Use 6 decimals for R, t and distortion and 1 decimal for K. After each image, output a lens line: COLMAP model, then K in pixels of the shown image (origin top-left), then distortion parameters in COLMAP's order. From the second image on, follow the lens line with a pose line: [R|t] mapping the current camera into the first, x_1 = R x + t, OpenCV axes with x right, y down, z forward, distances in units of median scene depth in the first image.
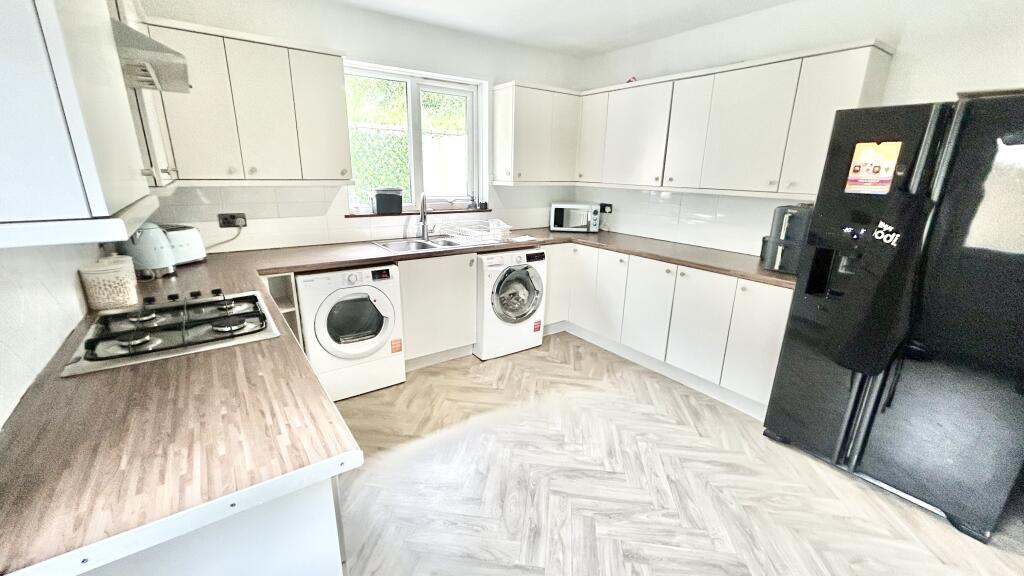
lens RADIAL K [[416.7, 0, 502.9], [0, 416.7, 293.9], [0, 0, 1]] dist [-0.002676, 0.000753]
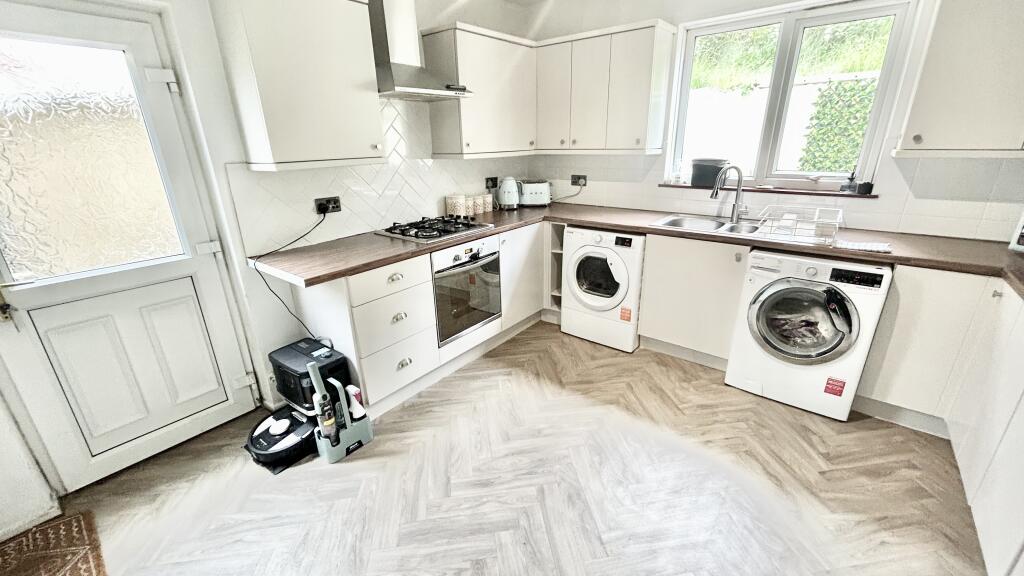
lens RADIAL K [[416.7, 0, 522.1], [0, 416.7, 295.3], [0, 0, 1]] dist [-0.002676, 0.000753]
pose [[0.273259, 0.313776, -0.909326, 0.617488], [-0.249198, 0.936124, 0.248137, -0.114968], [0.929102, 0.158797, 0.333997, 0.432703]]
